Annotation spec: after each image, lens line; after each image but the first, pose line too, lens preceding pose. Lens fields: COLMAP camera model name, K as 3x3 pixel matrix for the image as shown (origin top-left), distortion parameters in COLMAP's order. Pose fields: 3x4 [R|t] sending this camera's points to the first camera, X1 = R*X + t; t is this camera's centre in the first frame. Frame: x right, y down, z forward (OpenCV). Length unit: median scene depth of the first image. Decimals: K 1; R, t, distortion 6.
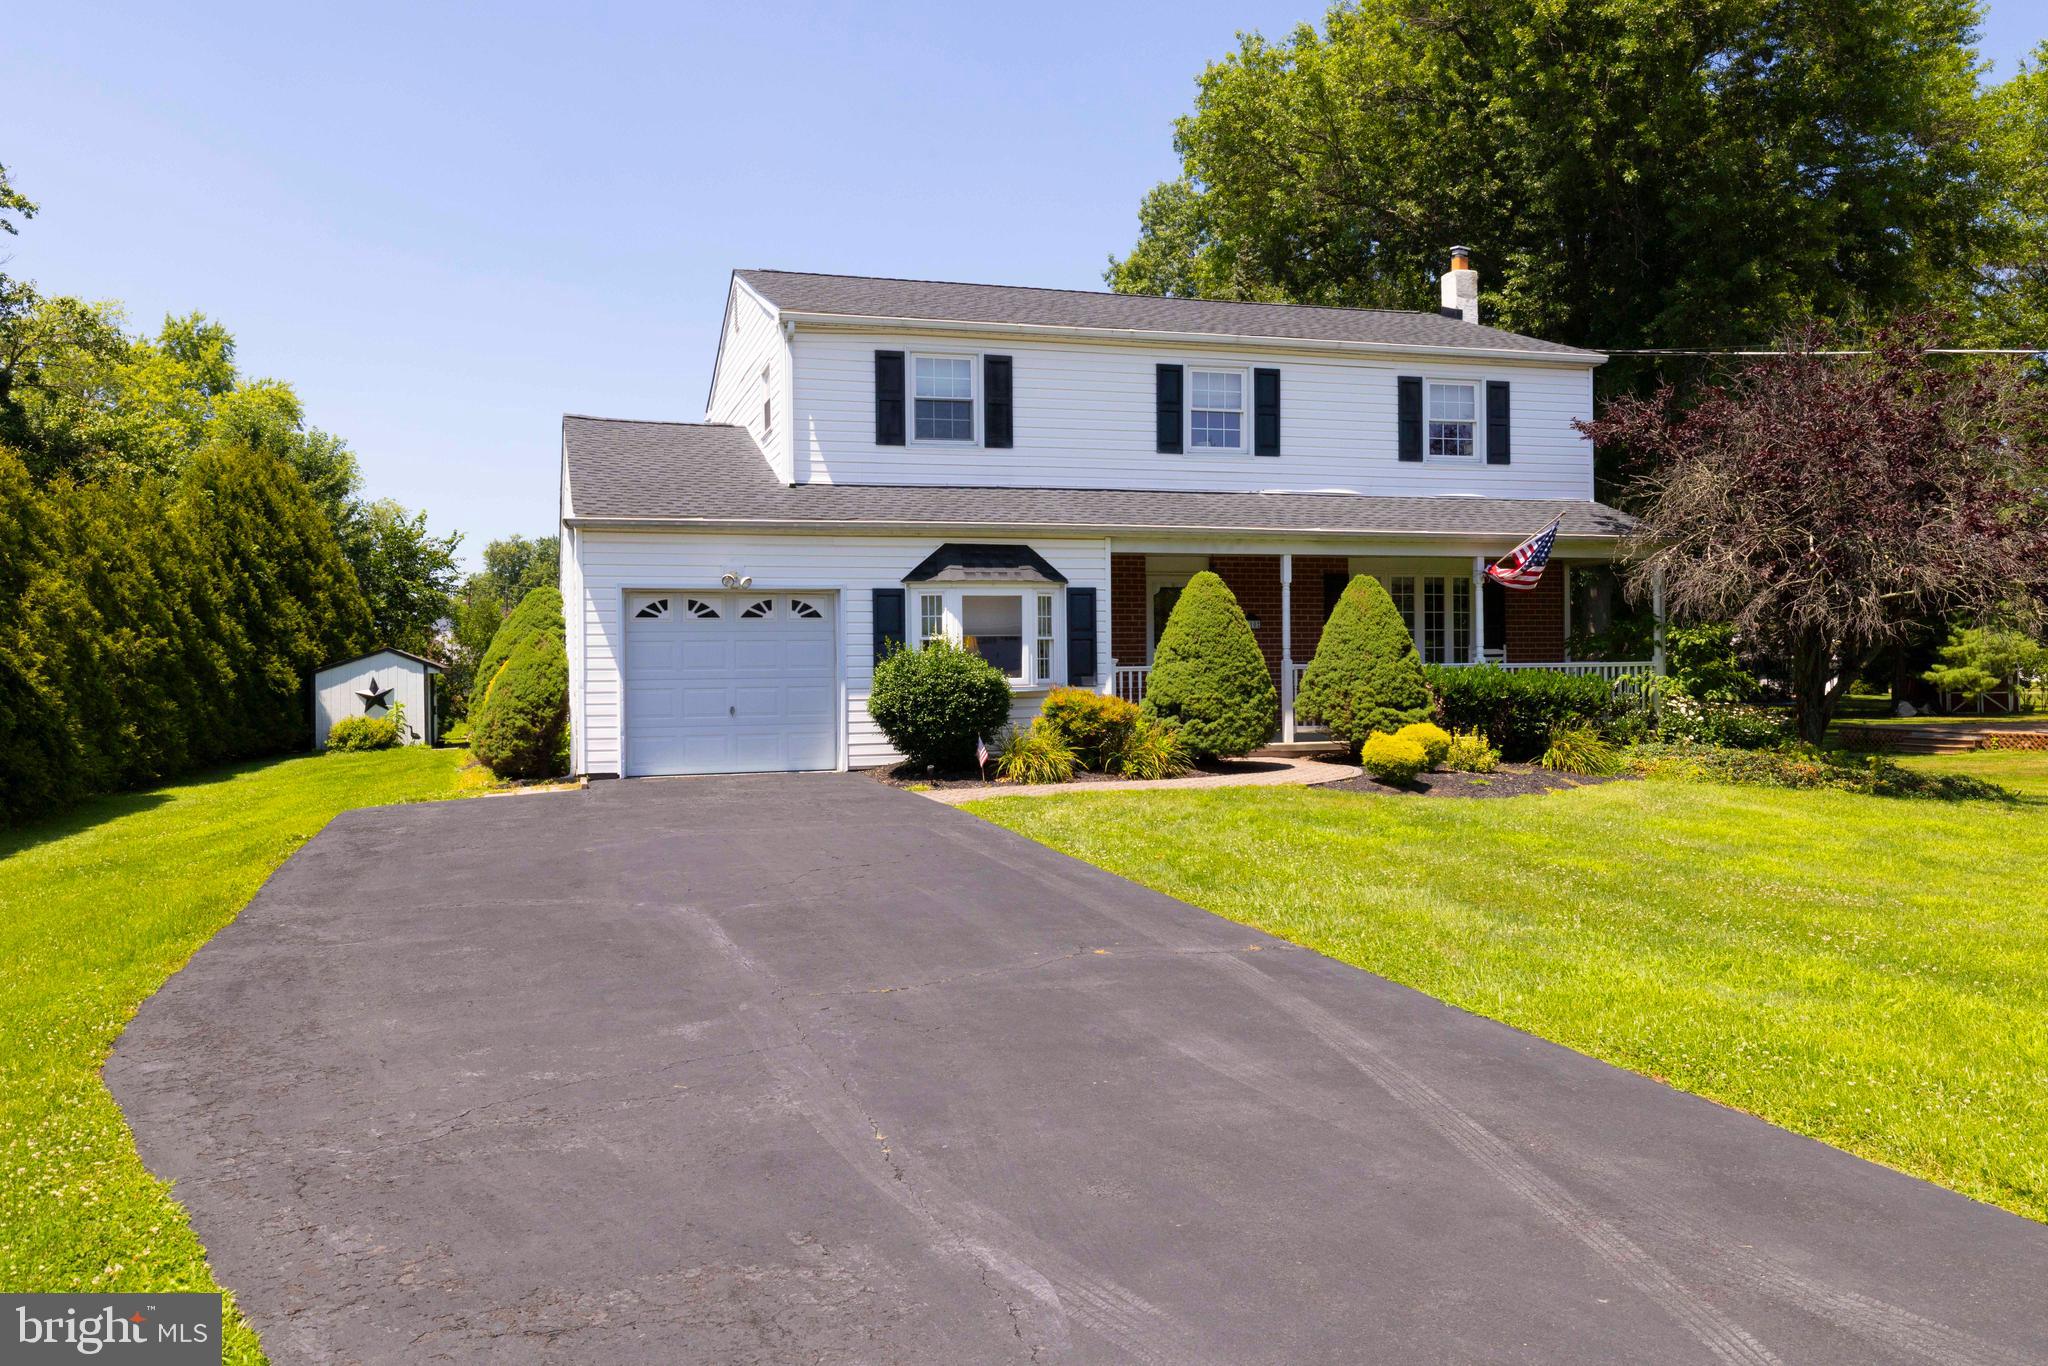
lens RADIAL K [[1398.3, 0, 981.1], [0, 1398.3, 674.2], [0, 0, 1]] dist [0.008612, -0.013141]
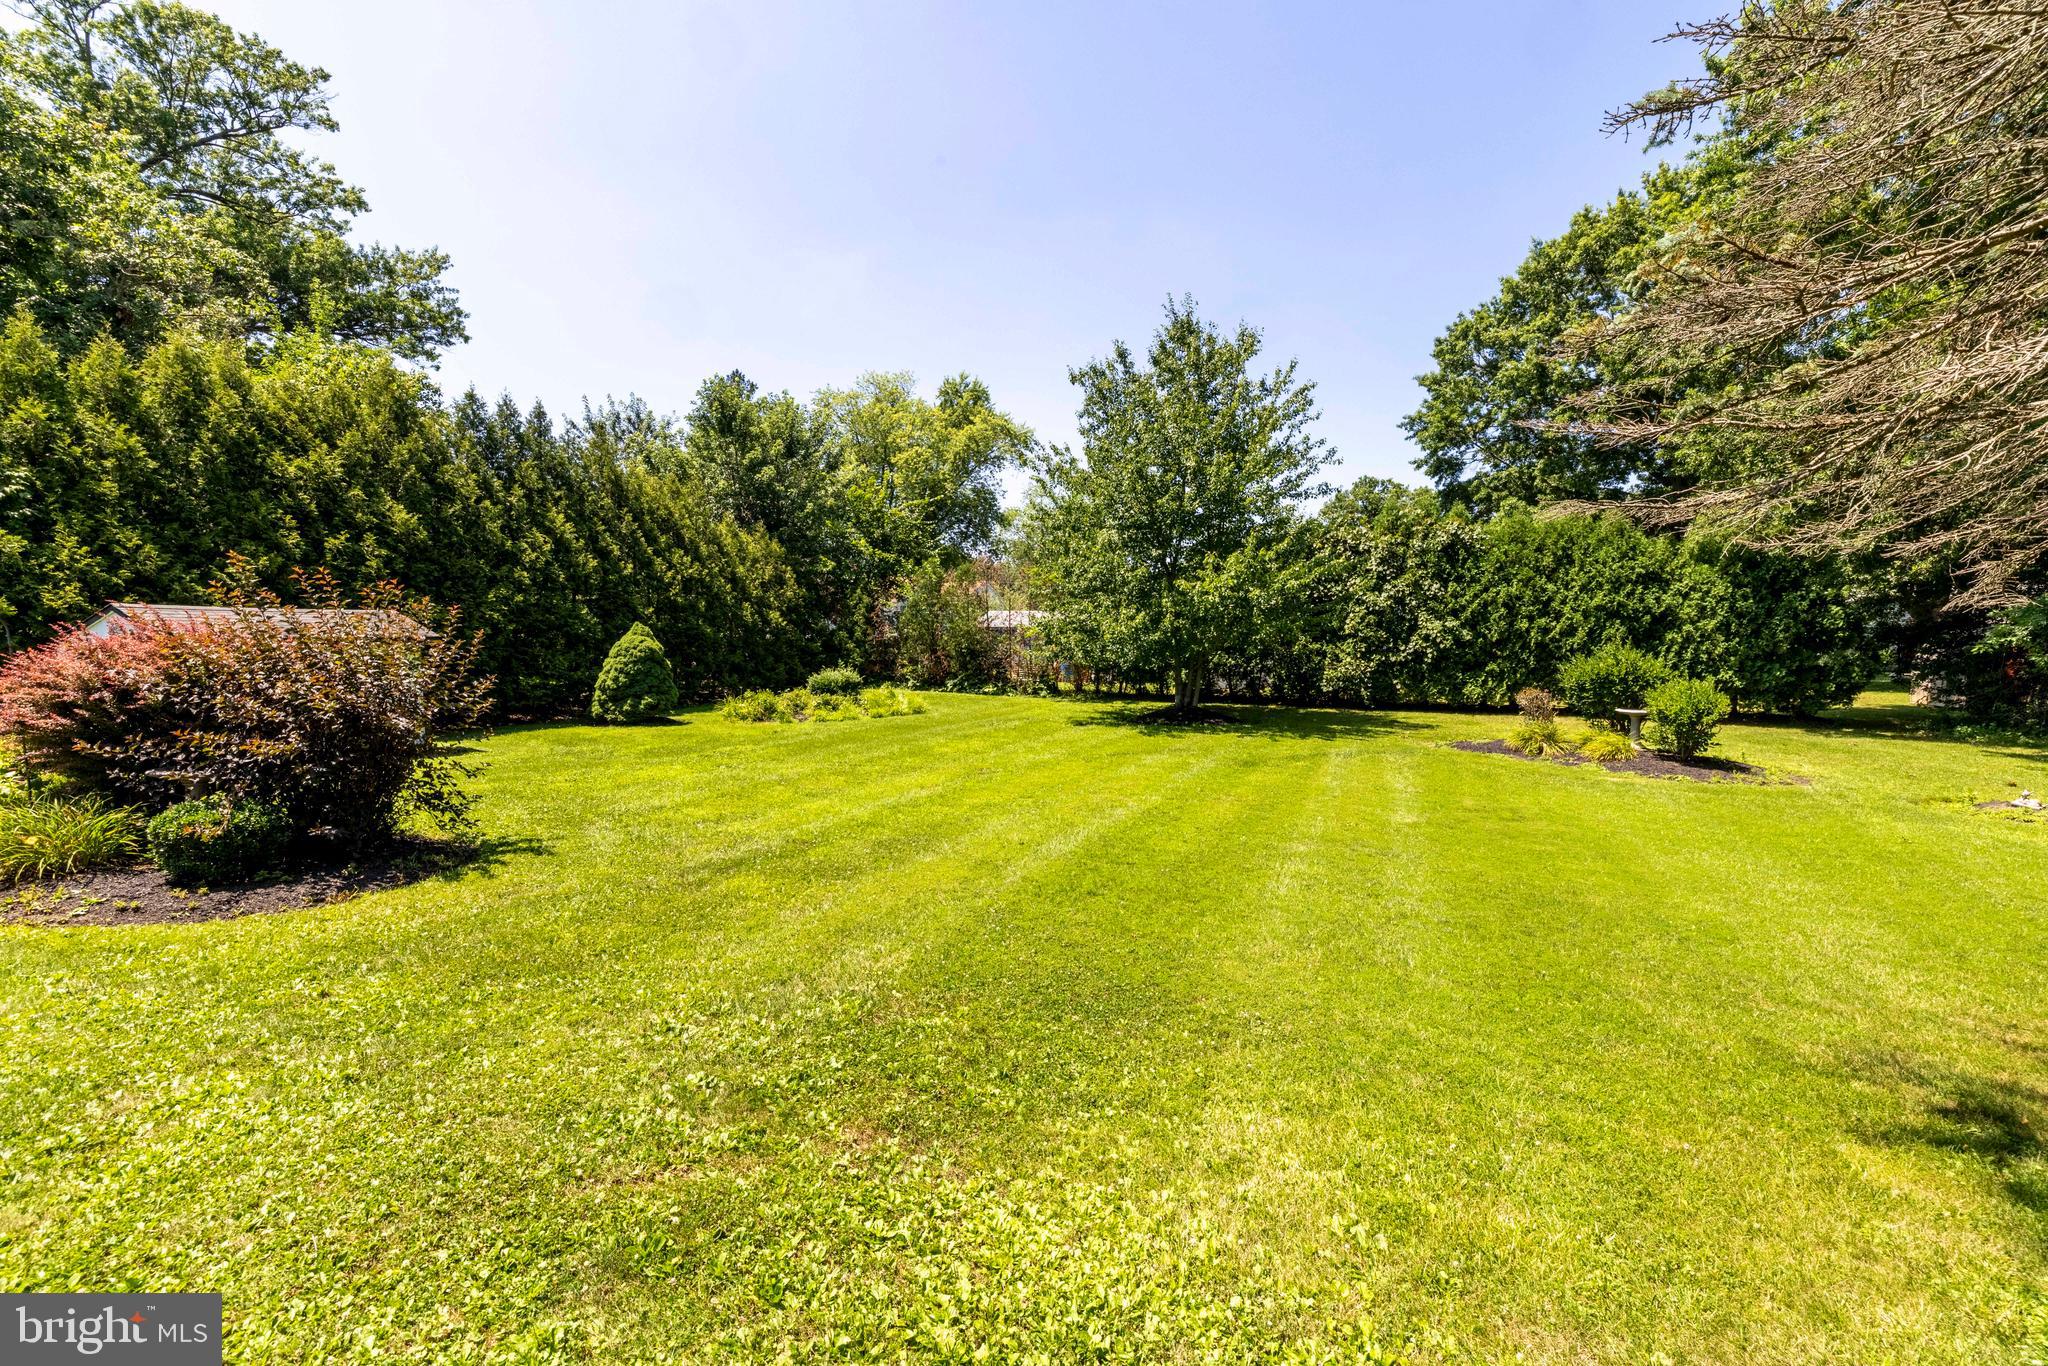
lens RADIAL K [[885.3, 0, 1031.2], [0, 885.3, 665.8], [0, 0, 1]] dist [0.001392, 0.001077]
pose [[0.787951, 0.032394, -0.614885, 0.230379], [-0.007889, 0.999064, 0.042524, -0.022425], [0.615687, -0.028656, 0.787470, 1.729459]]
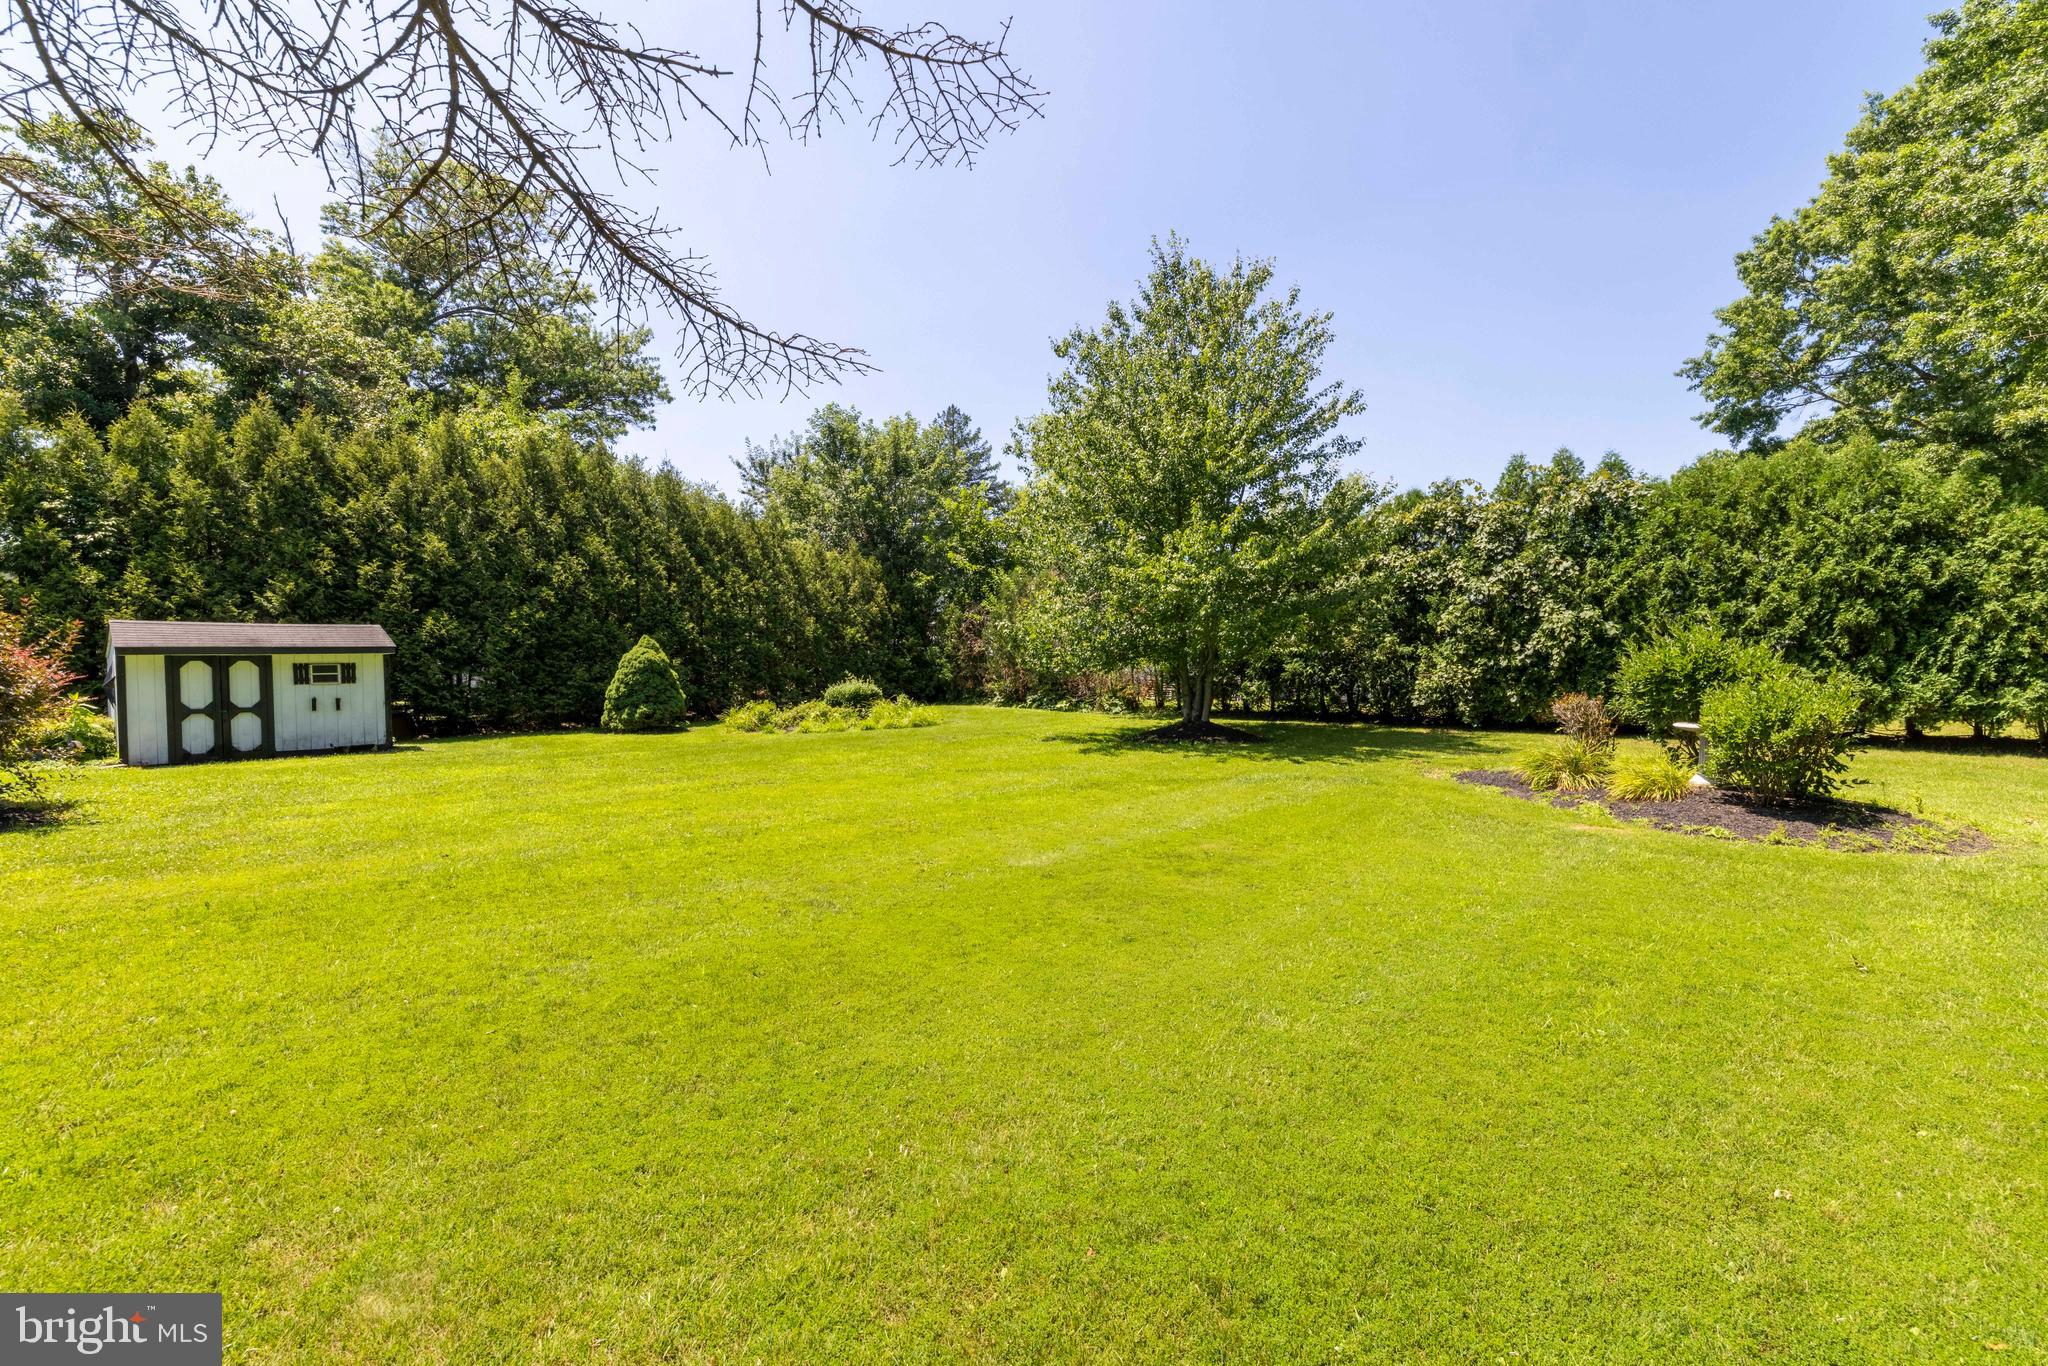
lens RADIAL K [[885.3, 0, 1019.9], [0, 885.3, 670.4], [0, 0, 1]] dist [0.001392, 0.001077]
pose [[0.522153, 0.009697, -0.852796, 0.427723], [0.009764, 0.999802, 0.017347, 0.007139], [0.852796, -0.017384, 0.521955, 2.146211]]
